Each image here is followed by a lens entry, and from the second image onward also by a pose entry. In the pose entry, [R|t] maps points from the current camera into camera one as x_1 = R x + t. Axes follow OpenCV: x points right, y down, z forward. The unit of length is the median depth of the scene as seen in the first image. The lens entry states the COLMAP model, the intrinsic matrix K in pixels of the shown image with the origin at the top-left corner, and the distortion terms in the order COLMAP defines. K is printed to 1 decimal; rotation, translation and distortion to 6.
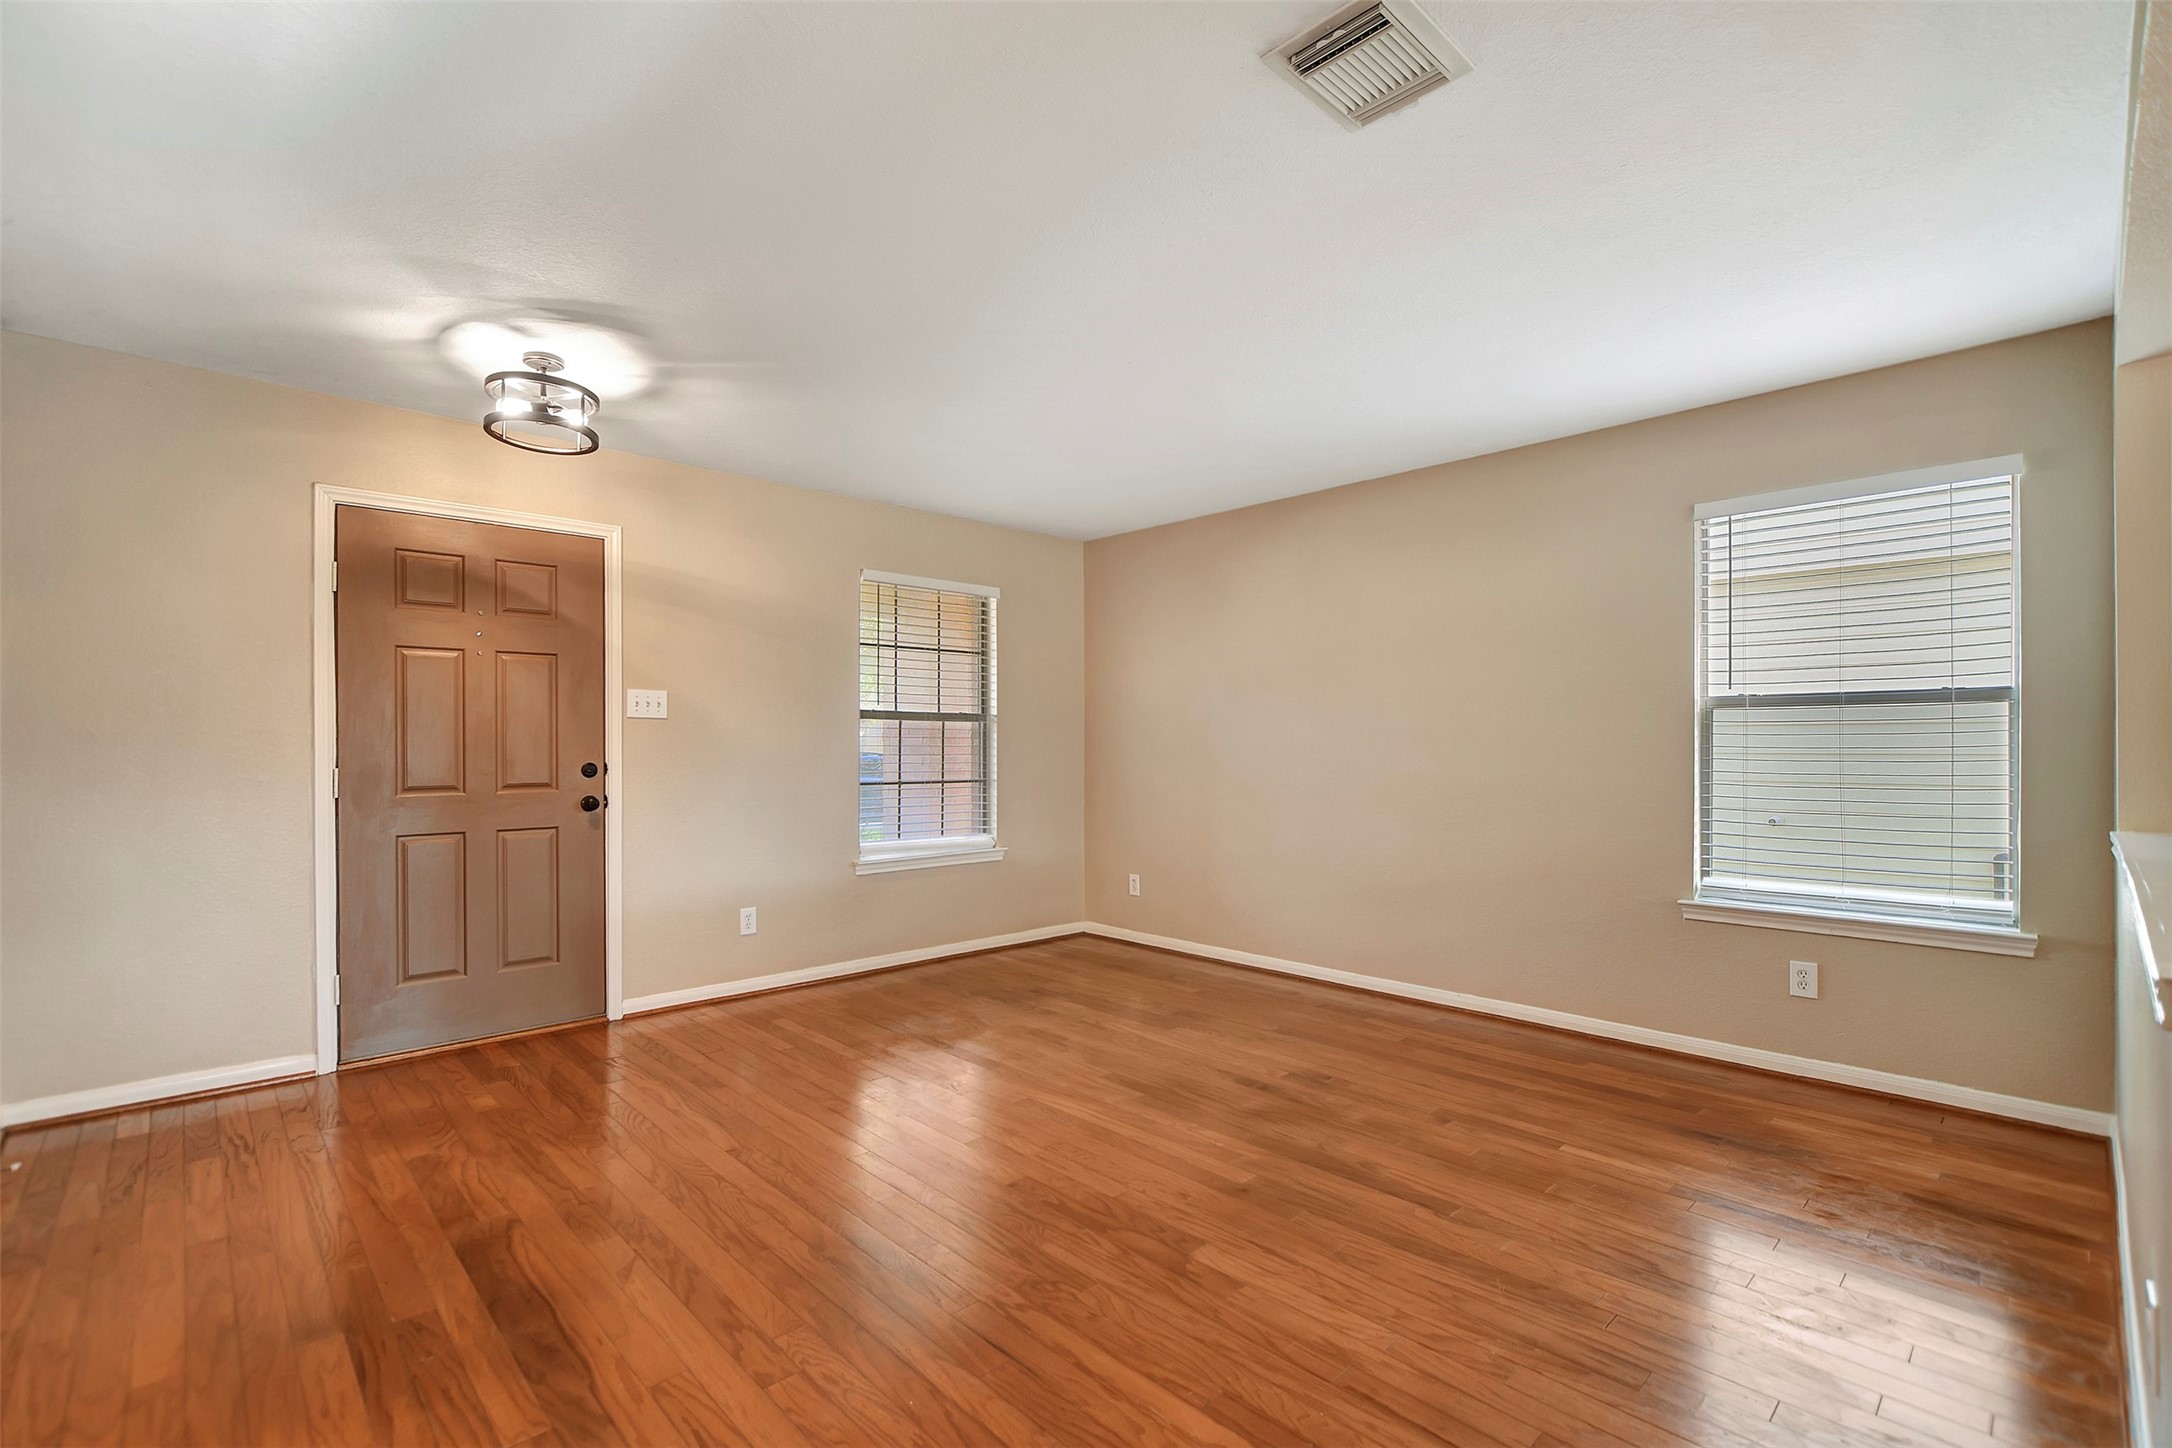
lens RADIAL K [[973.6, 0, 1117.4], [0, 973.6, 745.2], [0, 0, 1]] dist [-0.023250, -0.000425]
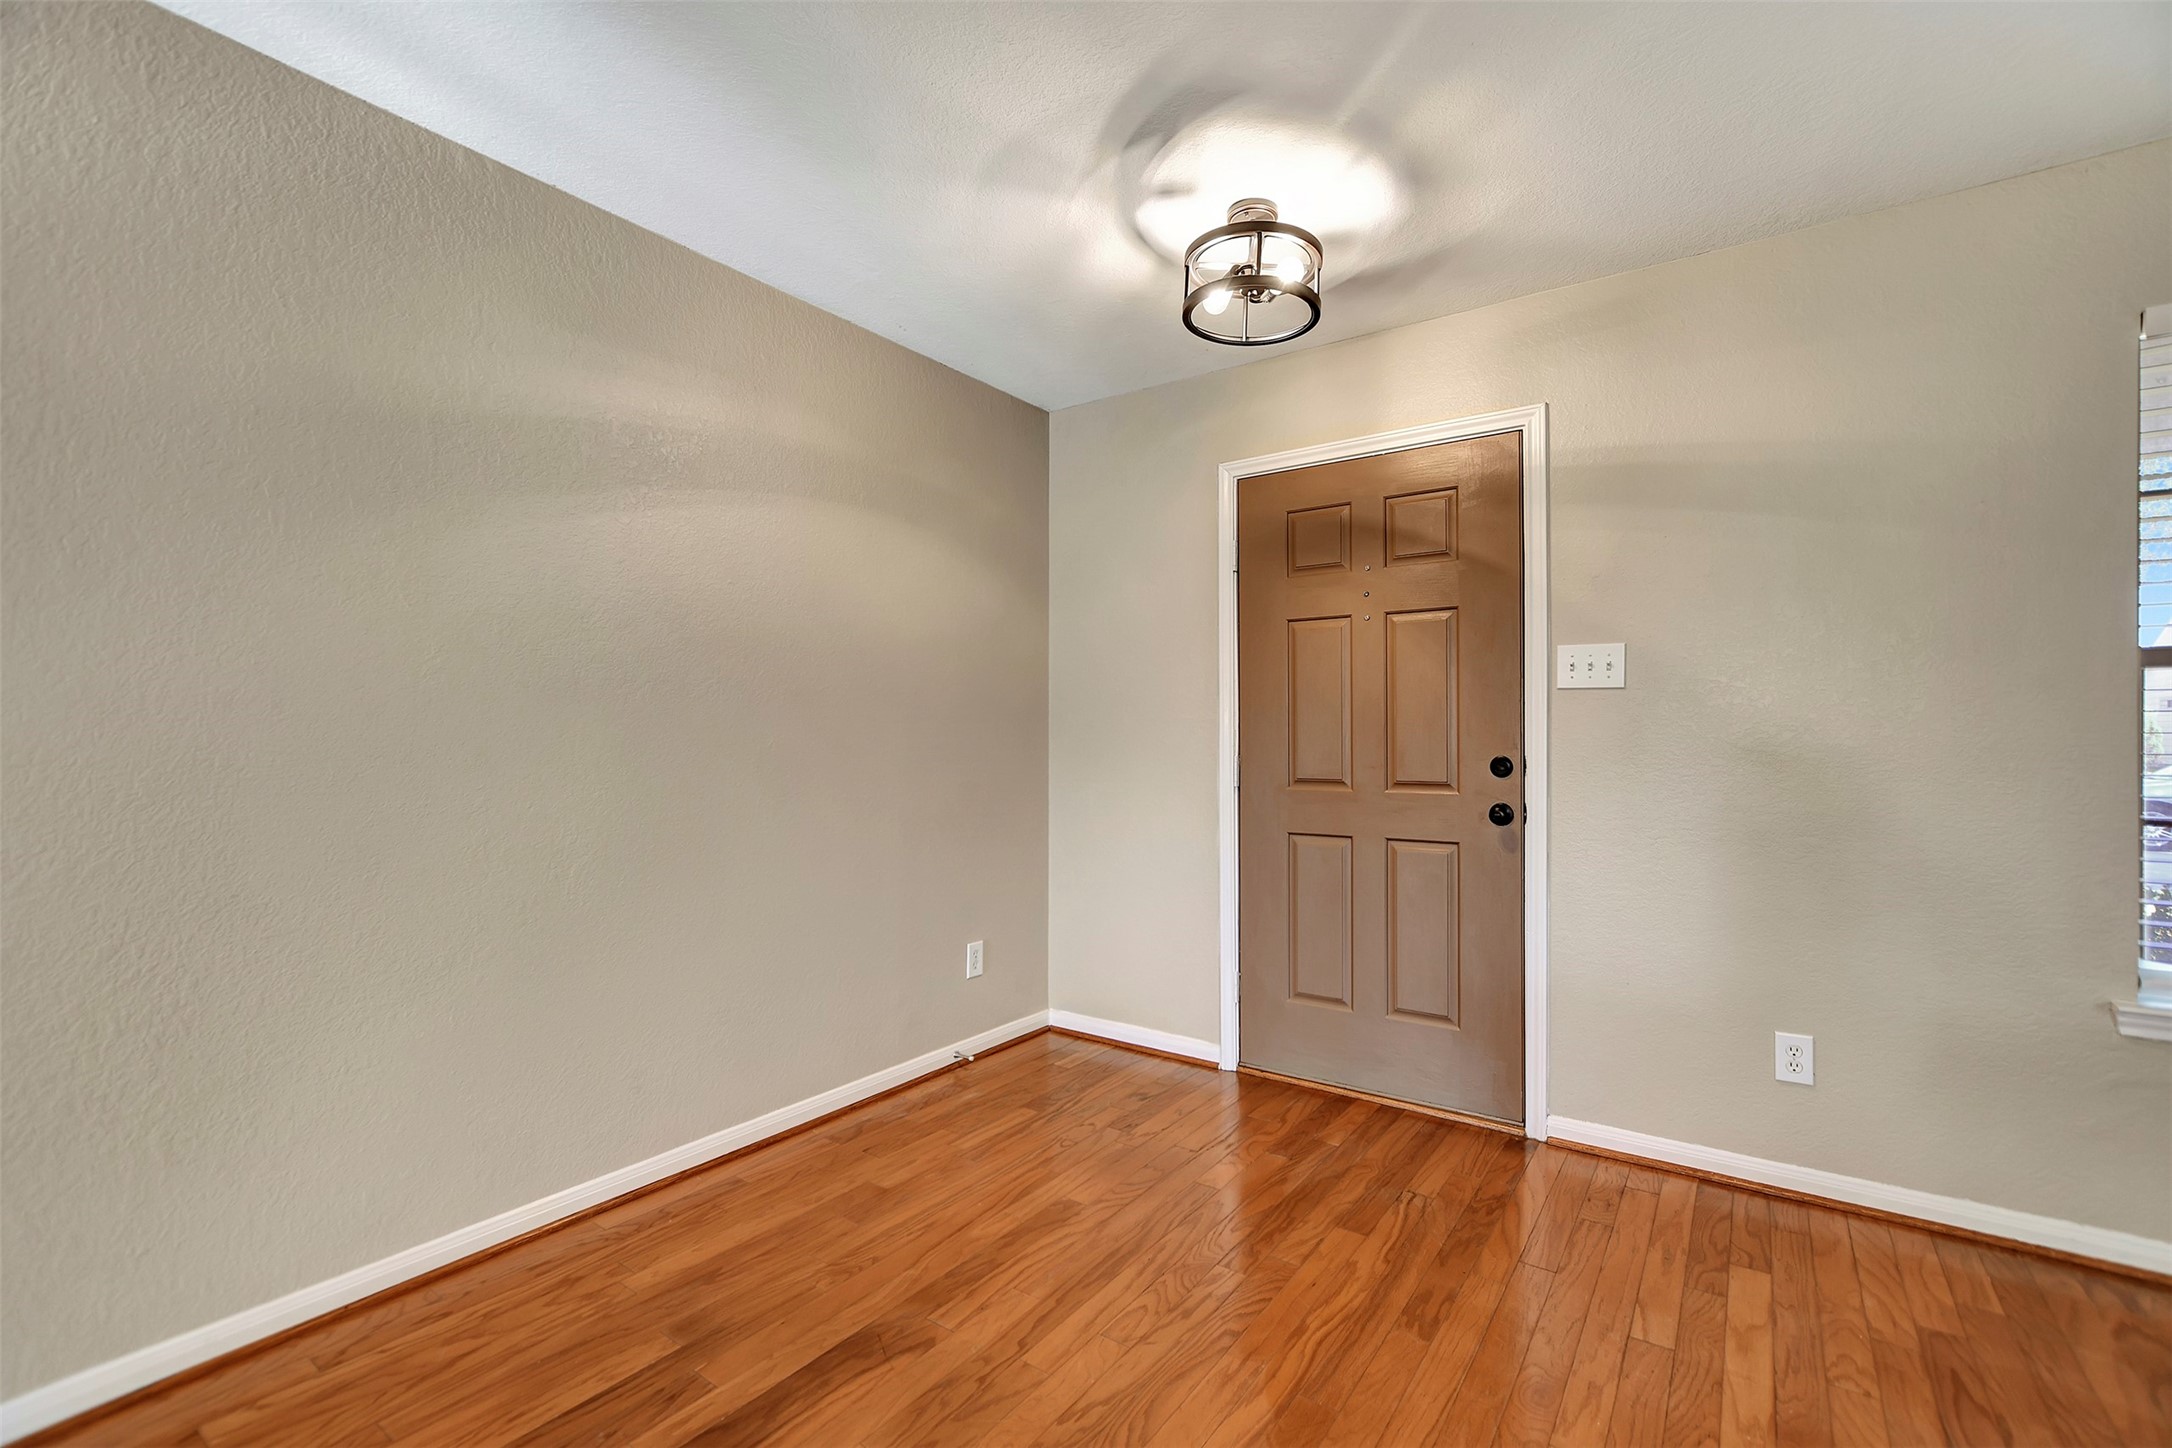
lens RADIAL K [[953.0, 0, 1086.0], [0, 953.0, 732.7], [0, 0, 1]] dist [-0.004951, -0.000551]
pose [[0.150994, 0.001264, -0.988534, 0.093599], [0.000173, 0.999999, 0.001305, 0.000479], [0.988535, -0.000368, 0.150993, 0.630802]]
